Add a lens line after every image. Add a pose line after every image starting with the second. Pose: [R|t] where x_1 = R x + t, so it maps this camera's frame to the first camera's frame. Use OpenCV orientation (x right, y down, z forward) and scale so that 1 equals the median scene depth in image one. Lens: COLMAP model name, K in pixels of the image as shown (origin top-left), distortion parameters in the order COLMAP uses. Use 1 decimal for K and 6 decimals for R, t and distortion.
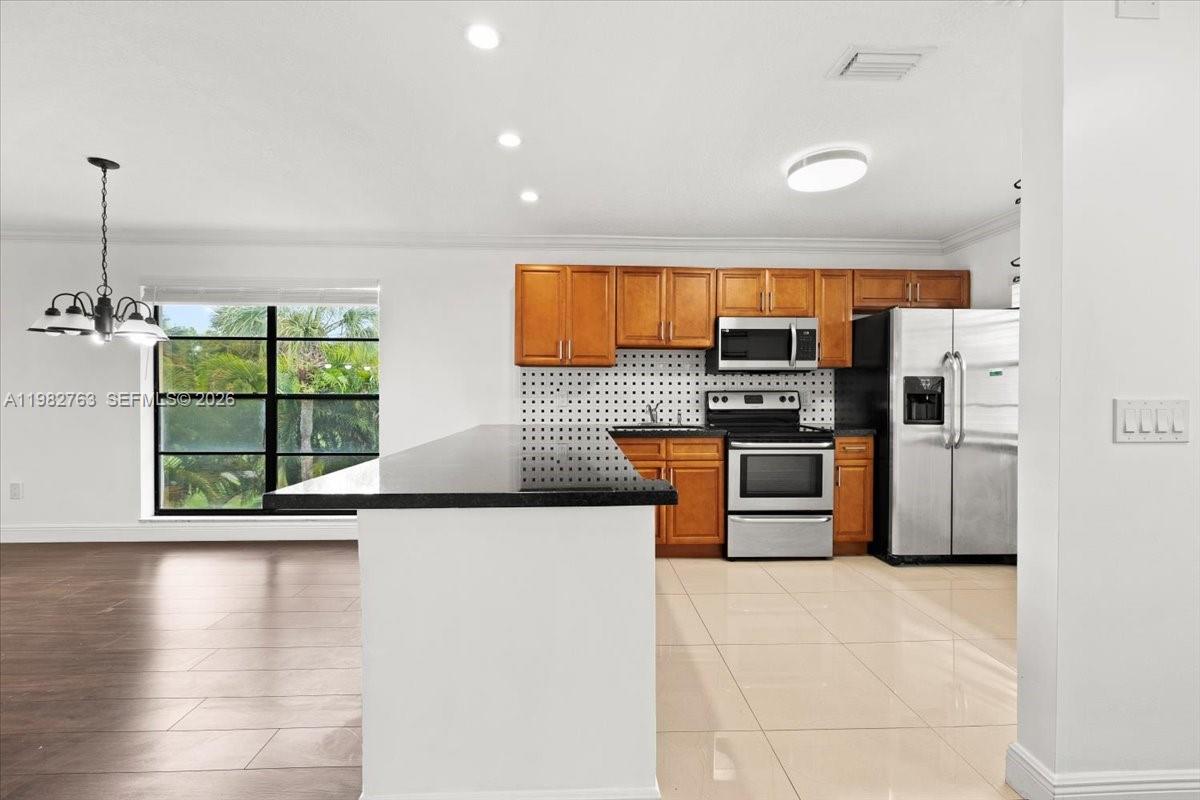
lens RADIAL K [[504.5, 0, 599.1], [0, 504.5, 397.4], [0, 0, 1]] dist [-0.000609, -0.000010]
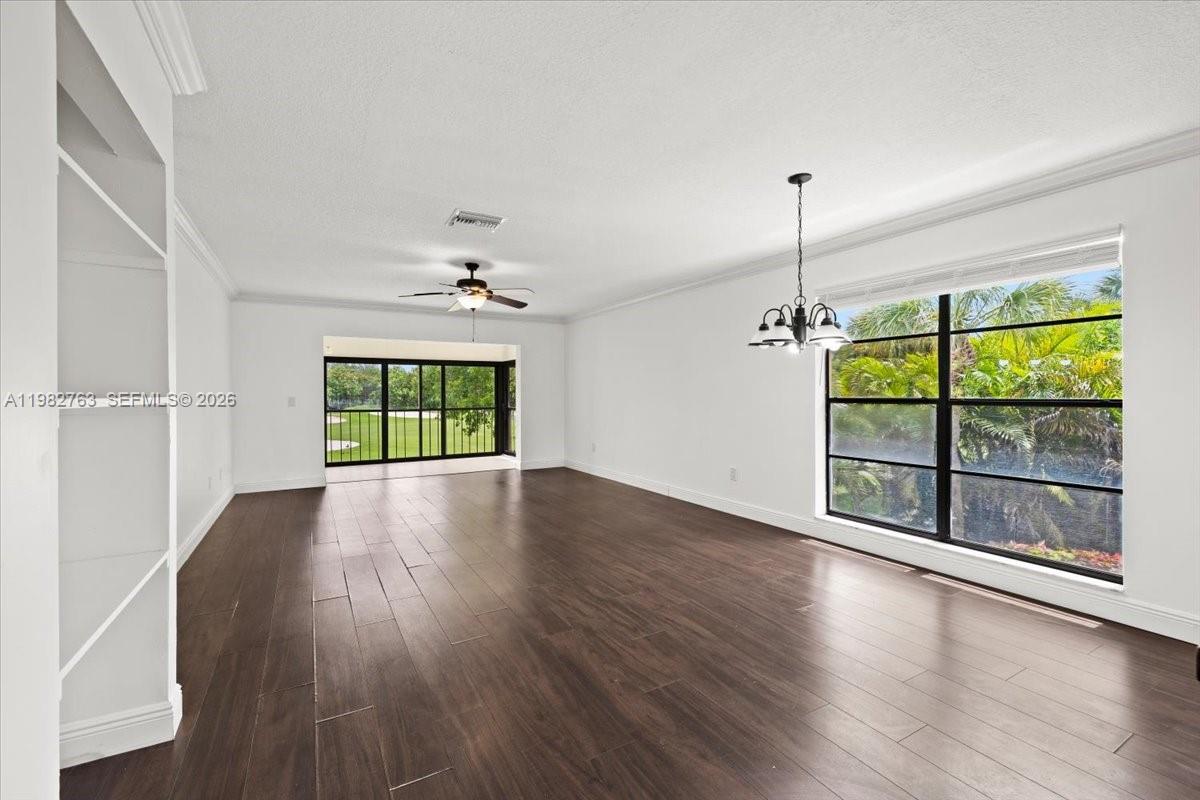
lens RADIAL K [[511.1, 0, 597.2], [0, 511.1, 392.0], [0, 0, 1]] dist [0.002015, 0.000366]
pose [[0.453141, -0.009971, -0.891383, -0.164164], [-0.001007, 0.999931, -0.011698, -0.008340], [0.891438, 0.006199, 0.453100, 0.106489]]
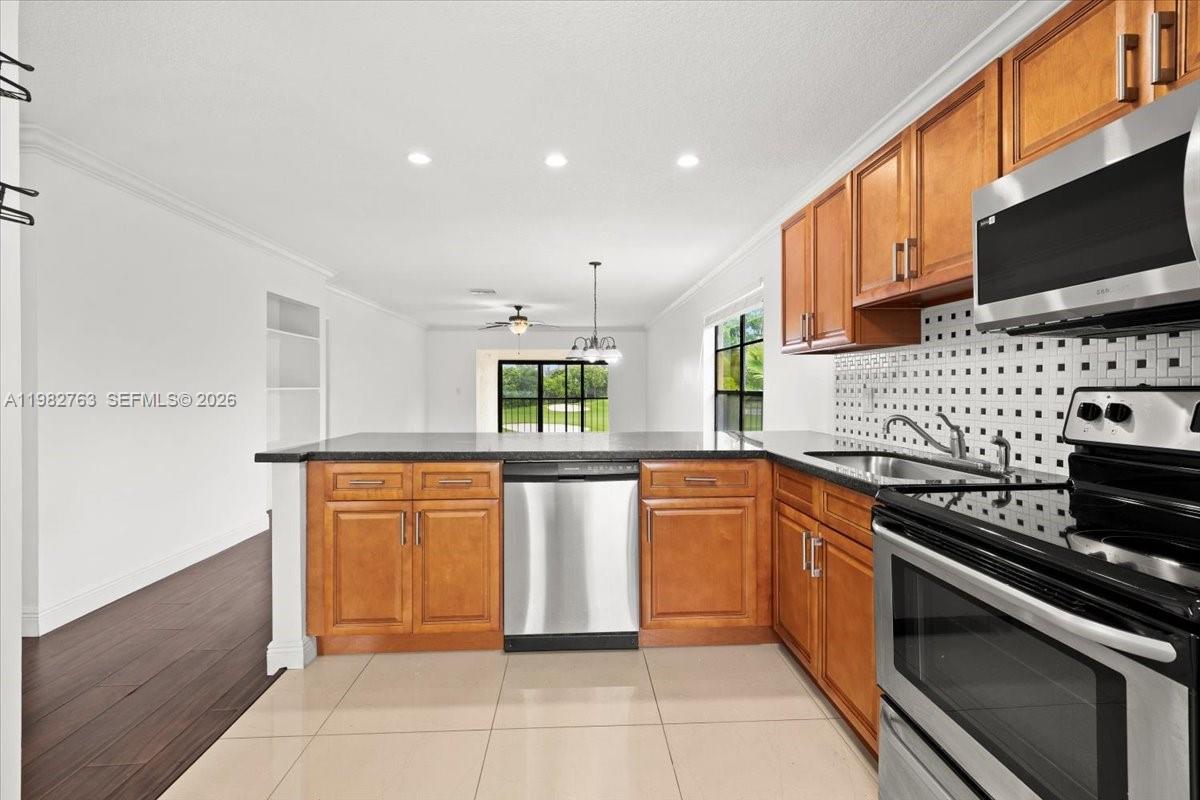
lens RADIAL K [[511.1, 0, 597.2], [0, 511.1, 392.0], [0, 0, 1]] dist [0.002015, 0.000366]
pose [[0.005192, 0.005222, -0.999973, 0.595262], [-0.006544, 0.999965, 0.005188, -0.009719], [0.999965, 0.006517, 0.005226, 0.694101]]
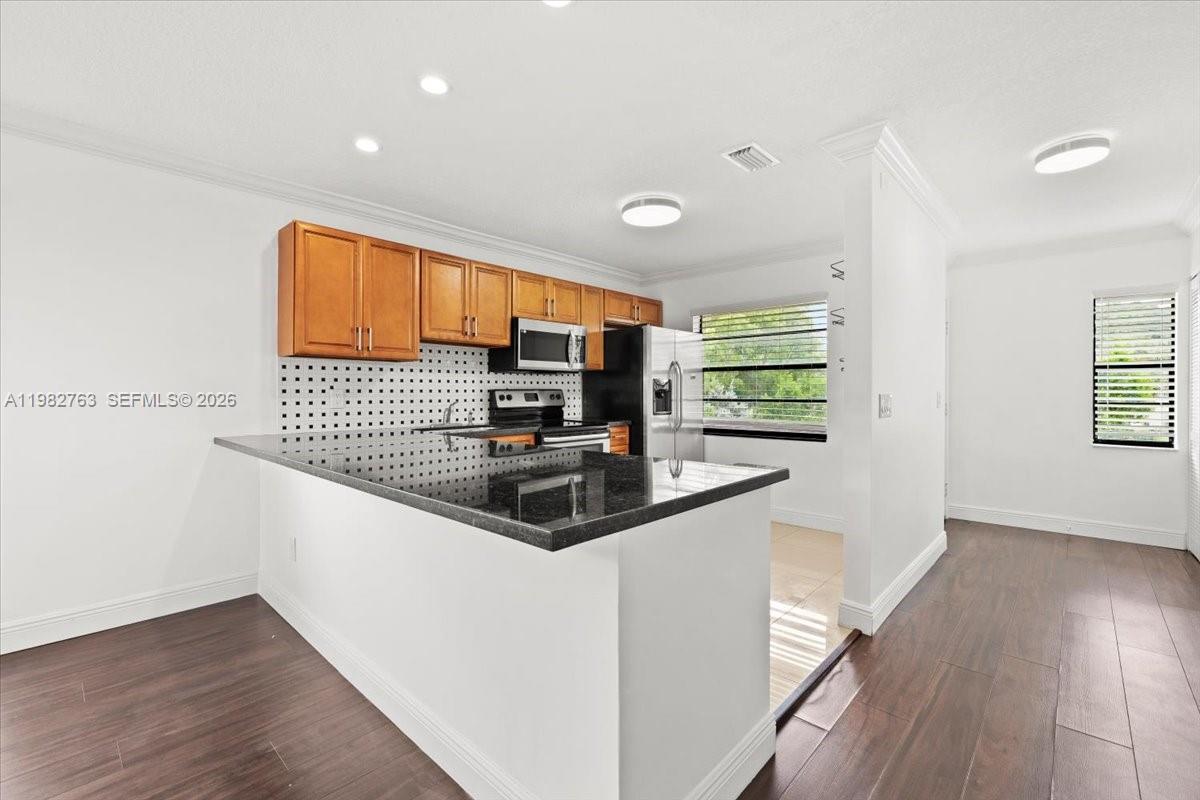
lens RADIAL K [[511.1, 0, 597.2], [0, 511.1, 392.0], [0, 0, 1]] dist [0.002015, 0.000366]
pose [[0.715029, -0.001750, 0.699092, -0.365676], [0.006206, 0.999973, -0.003843, -0.002546], [-0.699067, 0.007087, 0.715021, 0.138322]]
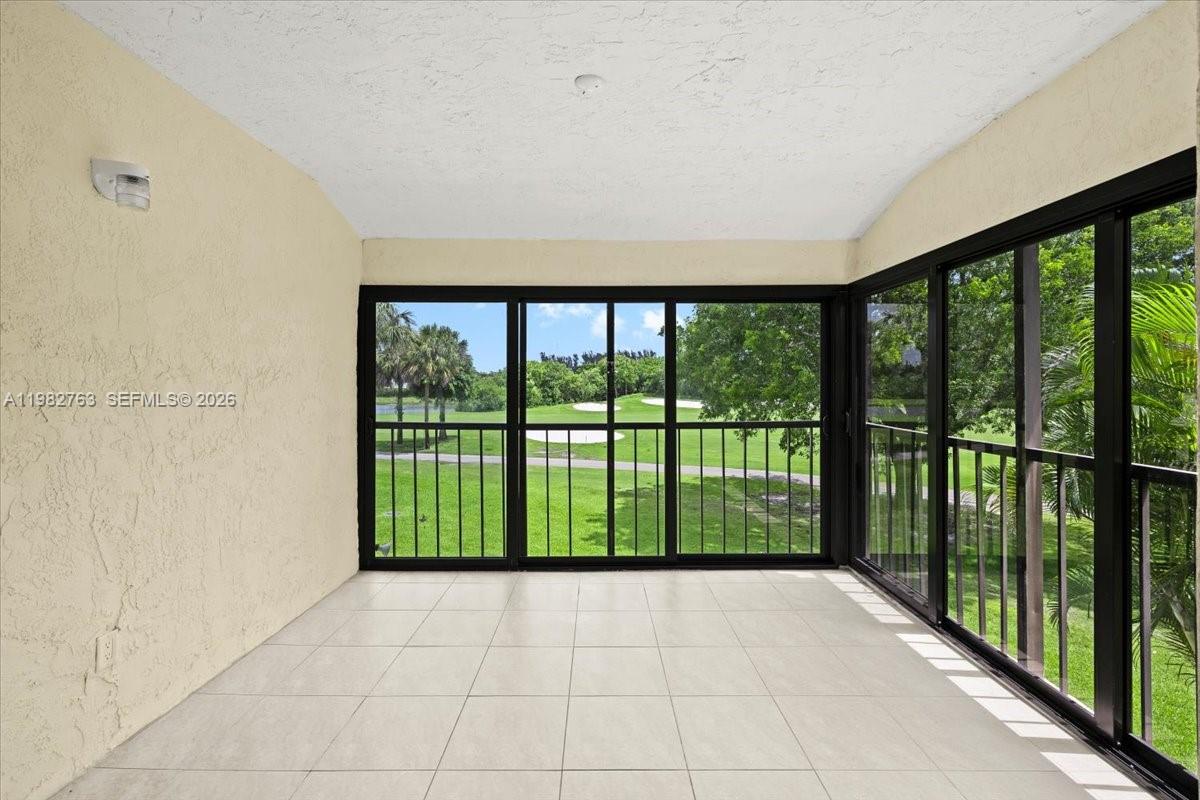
lens RADIAL K [[511.1, 0, 597.2], [0, 511.1, 392.0], [0, 0, 1]] dist [0.002015, 0.000366]
pose [[-0.046662, 0.013086, -0.998825, -1.990414], [0.000365, 0.999914, 0.013084, -0.021870], [0.998911, 0.000246, -0.046663, 0.511297]]
